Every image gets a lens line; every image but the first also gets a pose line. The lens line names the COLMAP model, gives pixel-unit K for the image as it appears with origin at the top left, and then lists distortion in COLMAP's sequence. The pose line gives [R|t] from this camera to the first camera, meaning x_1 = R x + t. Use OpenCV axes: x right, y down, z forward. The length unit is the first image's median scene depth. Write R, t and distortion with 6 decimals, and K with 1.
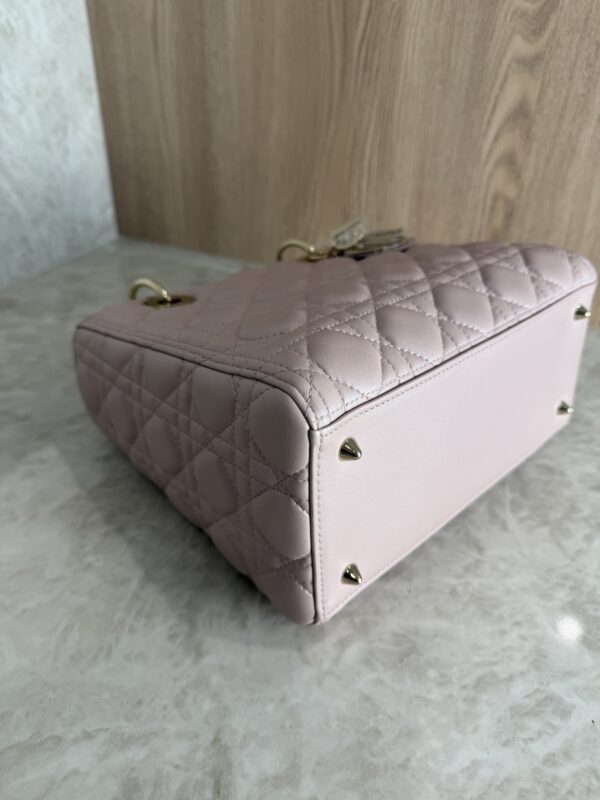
lens RADIAL K [[585.3, 0, 300.0], [0, 585.3, 400.0], [0, 0, 1]] dist [-0.051652, 0.018282]
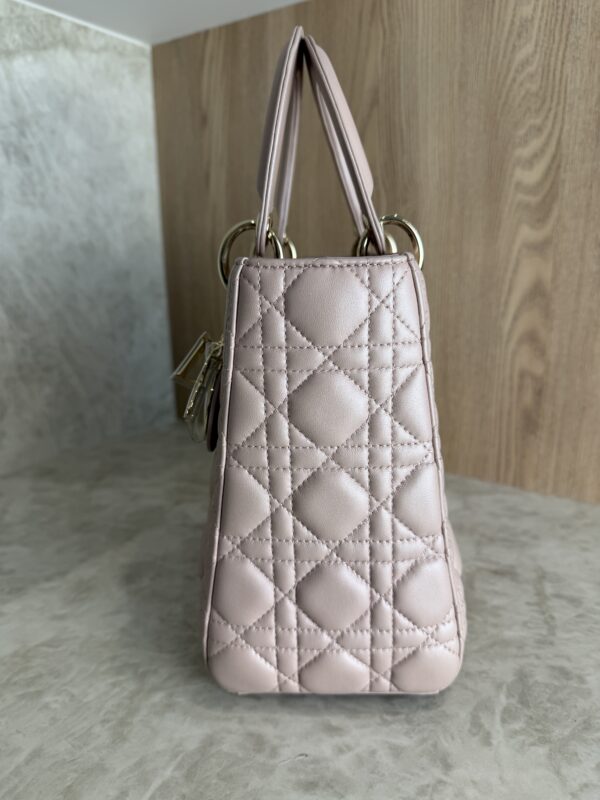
lens RADIAL K [[583.8, 0, 301.7], [0, 583.8, 404.1], [0, 0, 1]] dist [-0.043636, 0.012398]
pose [[0.981424, 0.000820, -0.191850, 0.231437], [-0.065817, 0.940744, -0.332670, 0.060058], [0.180209, 0.339117, 0.923322, 0.080416]]
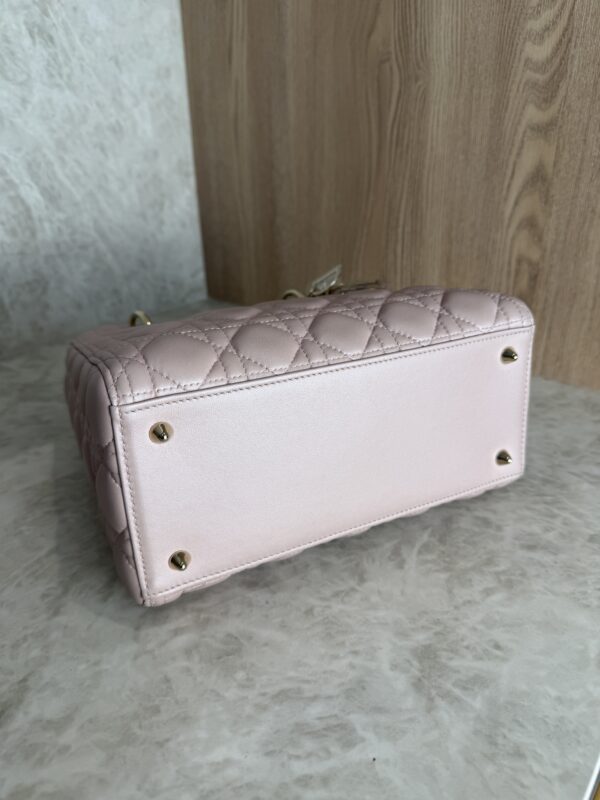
lens RADIAL K [[580.1, 0, 307.8], [0, 580.1, 398.3], [0, 0, 1]] dist [-0.035608, 0.006339]
pose [[0.955979, 0.077601, -0.282987, 0.411620], [-0.119275, 0.983896, -0.133125, 0.083007], [0.268099, 0.161018, 0.949840, 0.001671]]
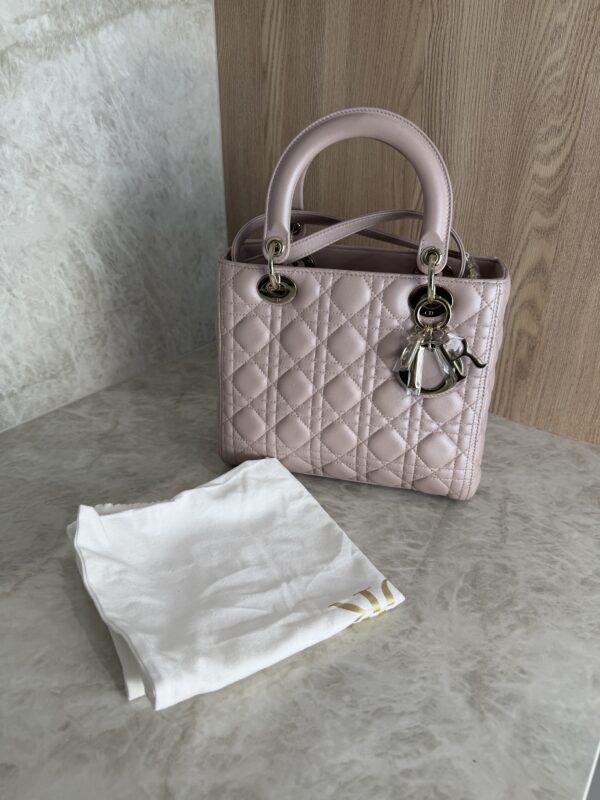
lens RADIAL K [[571.4, 0, 304.8], [0, 571.4, 401.3], [0, 0, 1]] dist [-0.015373, -0.003957]
pose [[0.969094, 0.091224, -0.229204, 0.268802], [-0.113658, 0.989735, -0.086641, -0.082160], [0.218947, 0.110014, 0.969515, -0.323336]]
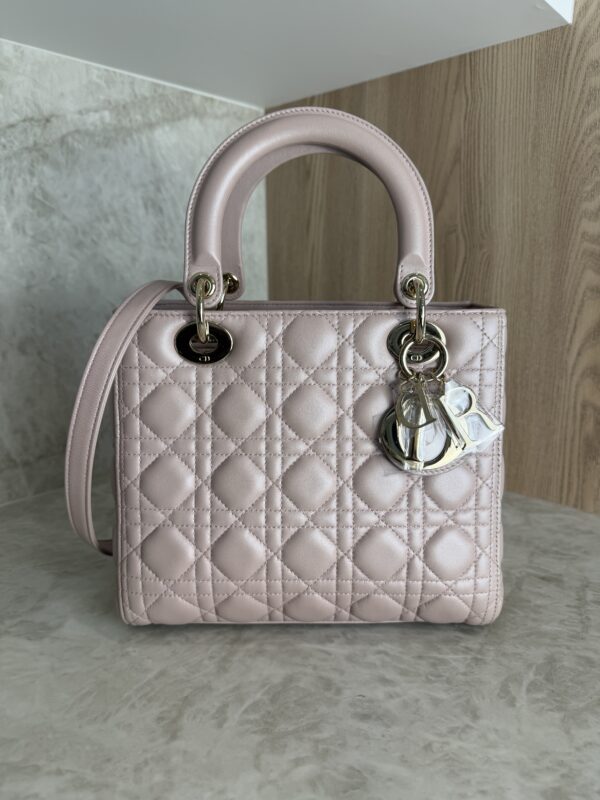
lens RADIAL K [[579.0, 0, 304.5], [0, 579.0, 403.2], [0, 0, 1]] dist [-0.024247, 0.003309]
pose [[0.940355, 0.033550, -0.338536, 0.302905], [-0.157263, 0.925284, -0.345134, 0.128301], [0.301662, 0.377788, 0.875372, -0.109263]]
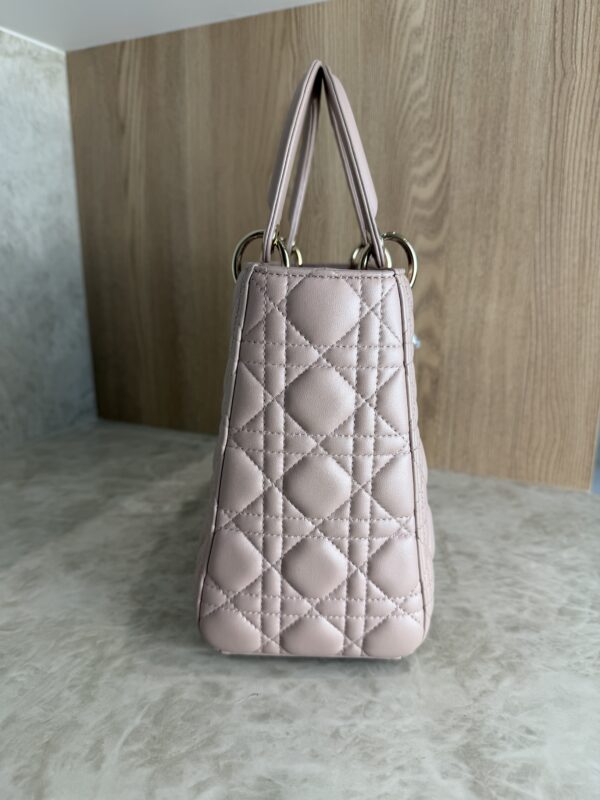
lens RADIAL K [[579.7, 0, 301.4], [0, 579.7, 400.9], [0, 0, 1]] dist [-0.037521, 0.009966]
pose [[0.999010, -0.028559, -0.034116, 0.205390], [0.015333, 0.940814, -0.338576, 0.112865], [0.041766, 0.337718, 0.940320, -0.027671]]
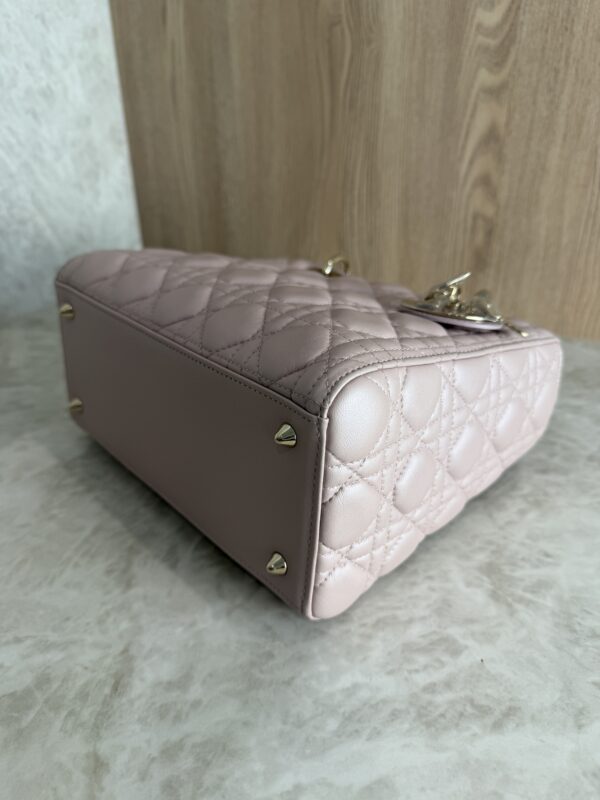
lens RADIAL K [[585.3, 0, 300.0], [0, 585.3, 400.0], [0, 0, 1]] dist [-0.051652, 0.018282]
pose [[0.993697, 0.003202, -0.112057, 0.198021], [-0.014385, 0.994971, -0.099127, 0.133391], [0.111176, 0.100114, 0.988745, -0.074874]]
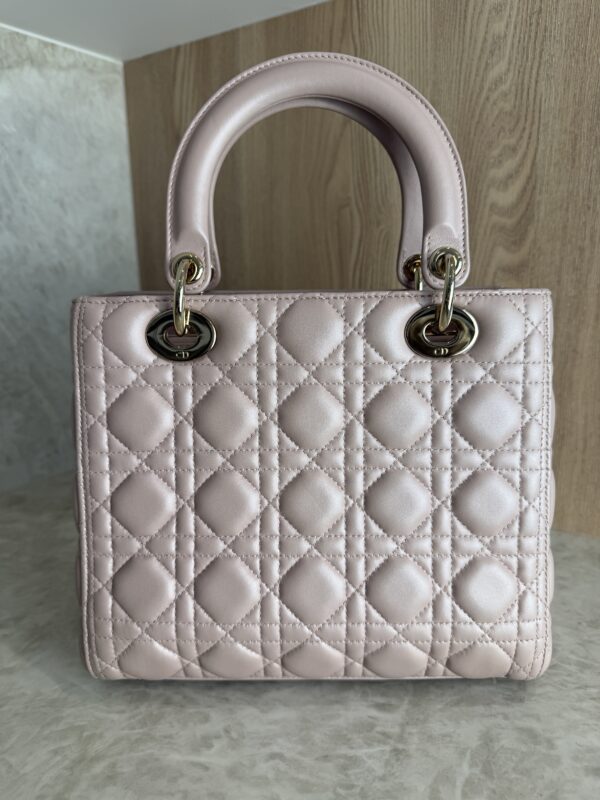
lens RADIAL K [[579.7, 0, 301.4], [0, 579.7, 400.9], [0, 0, 1]] dist [-0.037521, 0.009966]
pose [[0.981682, -0.007743, -0.190371, 0.285462], [-0.058357, 0.938933, -0.339115, -0.020582], [0.181371, 0.344013, 0.921282, 0.114899]]
